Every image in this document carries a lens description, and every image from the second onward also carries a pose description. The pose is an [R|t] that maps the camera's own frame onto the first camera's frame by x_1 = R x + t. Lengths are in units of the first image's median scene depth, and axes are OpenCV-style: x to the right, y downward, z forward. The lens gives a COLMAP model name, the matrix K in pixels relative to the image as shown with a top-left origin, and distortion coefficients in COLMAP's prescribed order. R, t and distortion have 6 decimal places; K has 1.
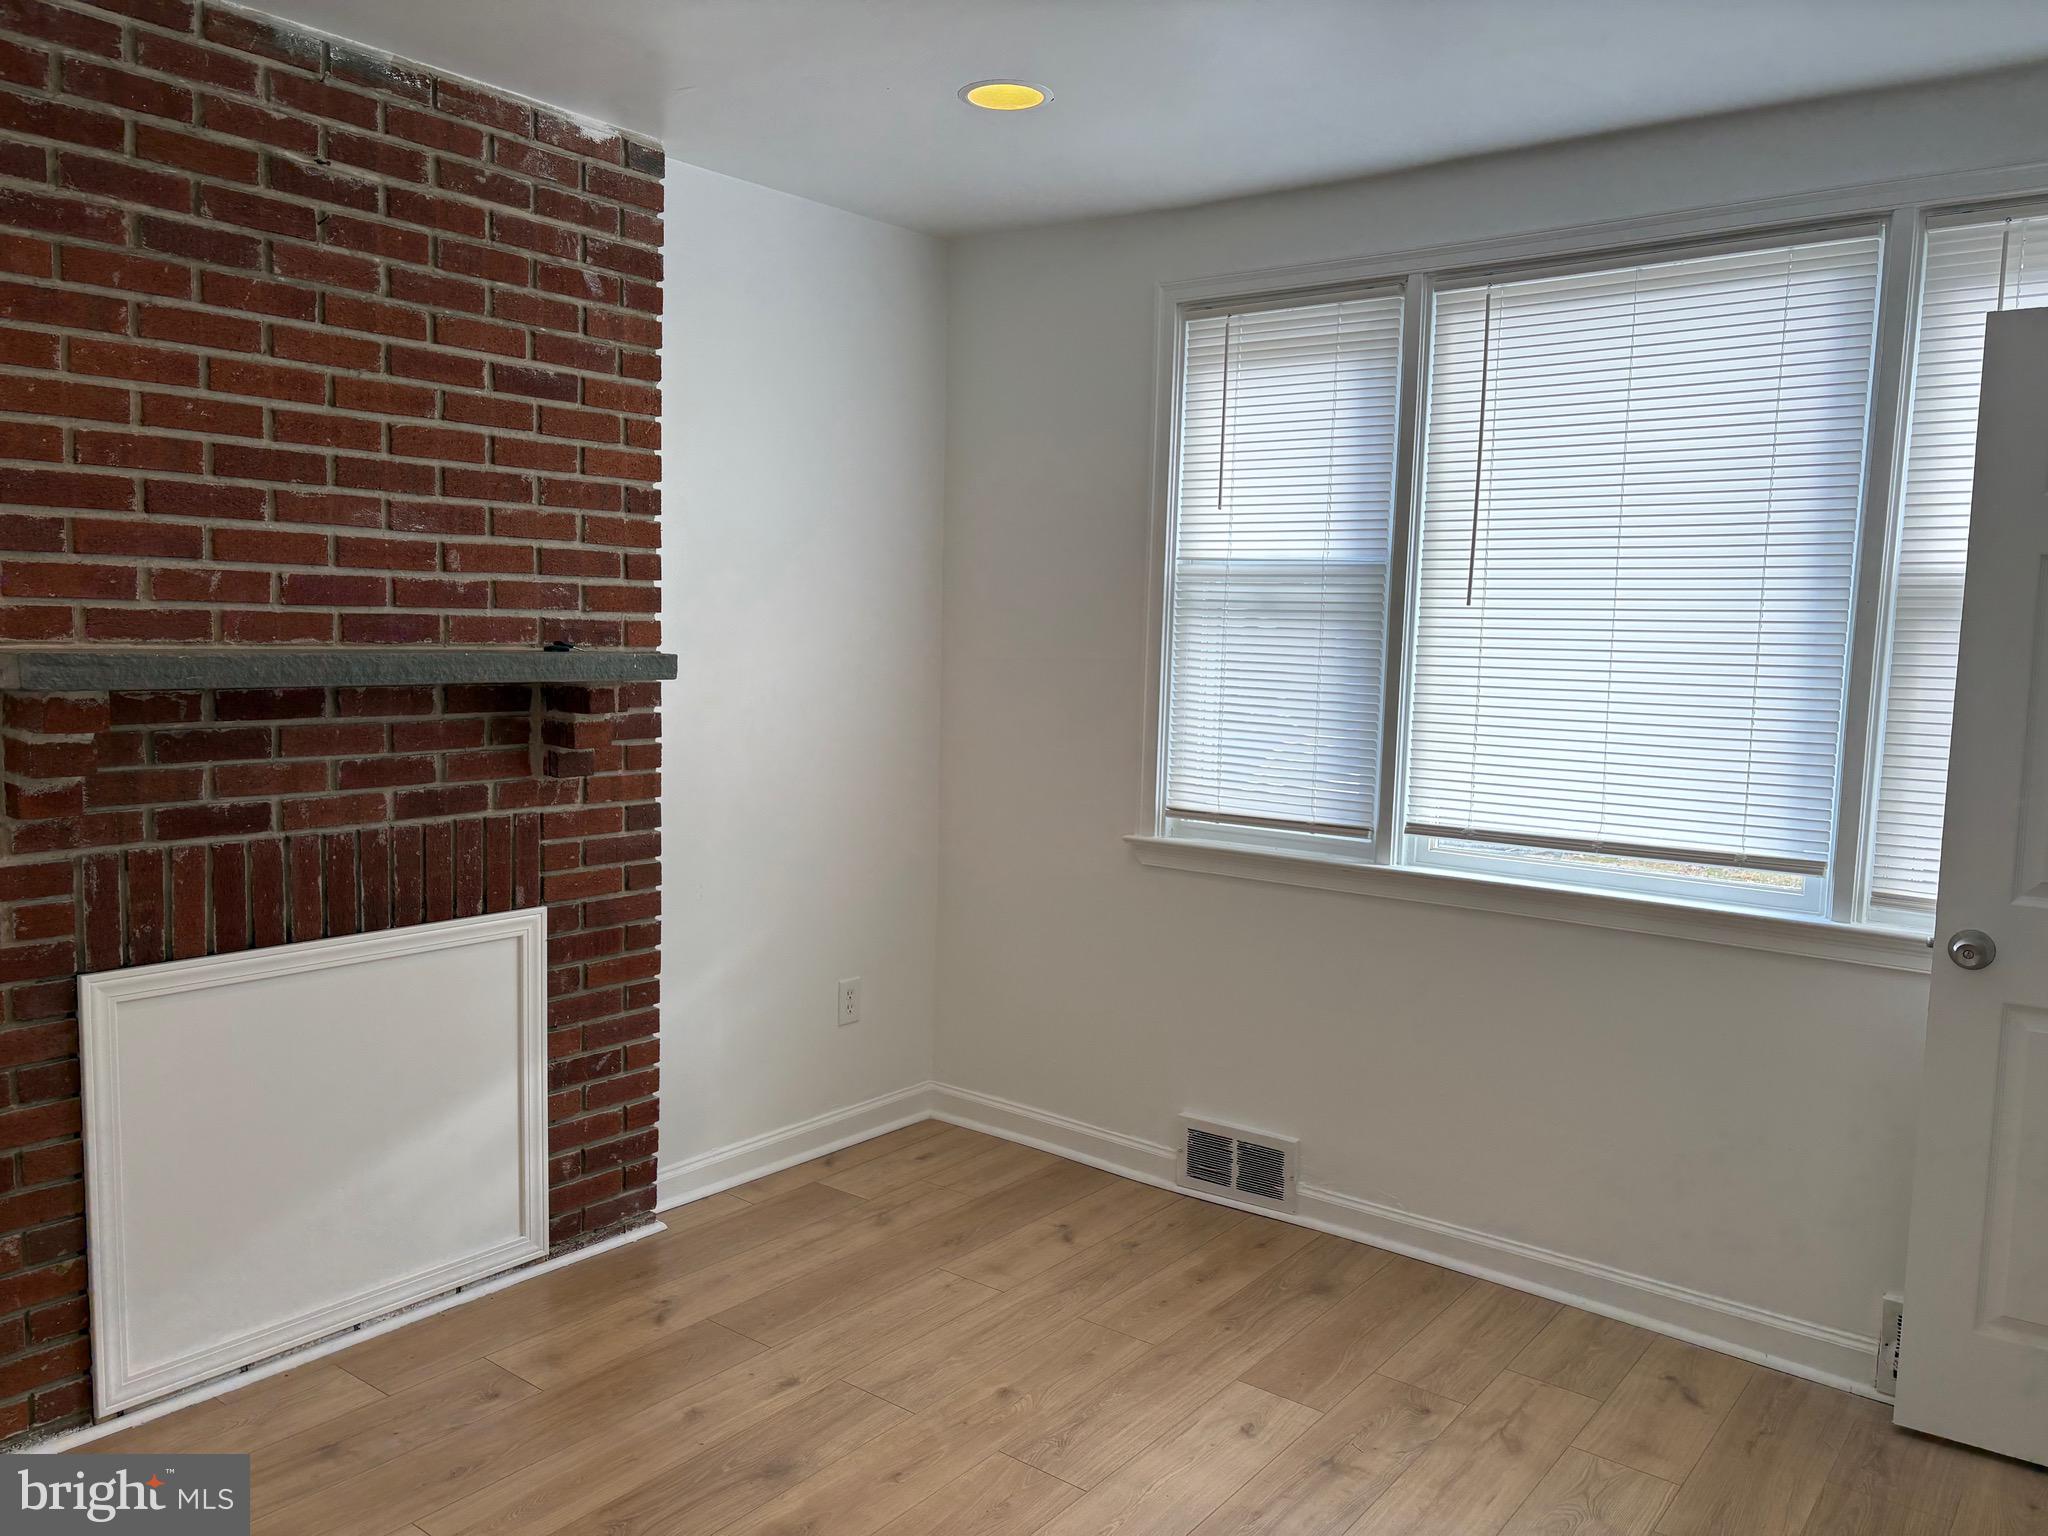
lens RADIAL K [[1589.4, 0, 1019.0], [0, 1589.4, 789.2], [0, 0, 1]] dist [0.071472, -0.068569]
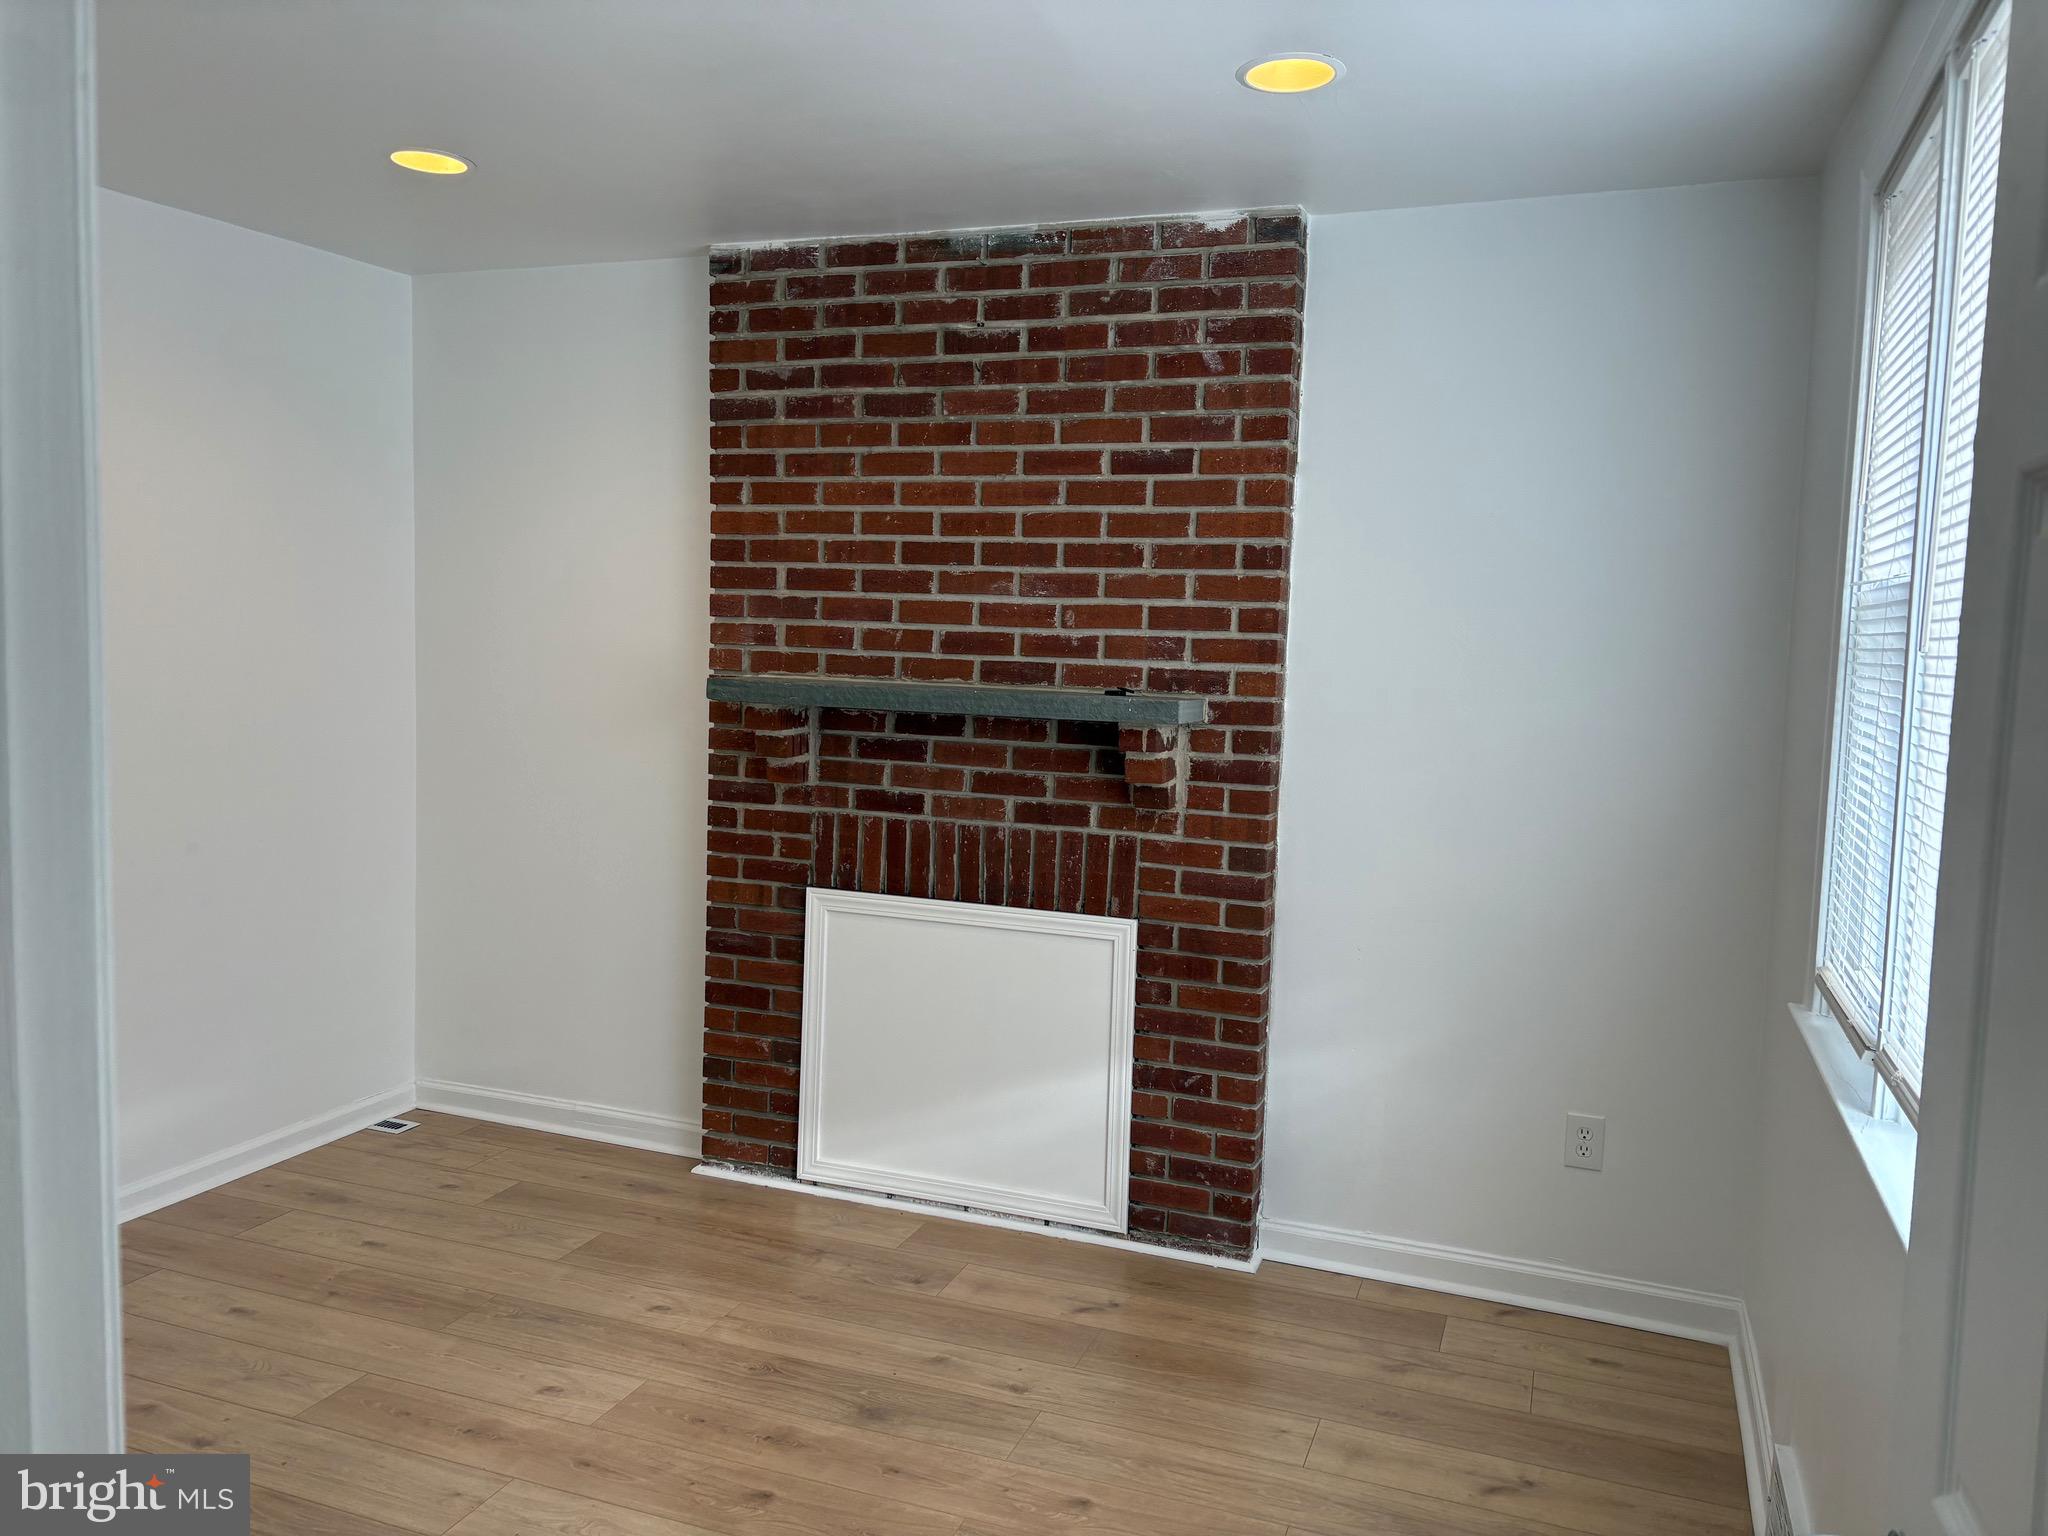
lens RADIAL K [[1515.1, 0, 1031.1], [0, 1515.1, 800.6], [0, 0, 1]] dist [0.161864, -0.304559]
pose [[0.293387, 0.071668, -0.953303, 0.780589], [-0.134929, 0.990308, 0.032925, -0.040392], [0.946424, 0.118968, 0.300214, 0.661466]]
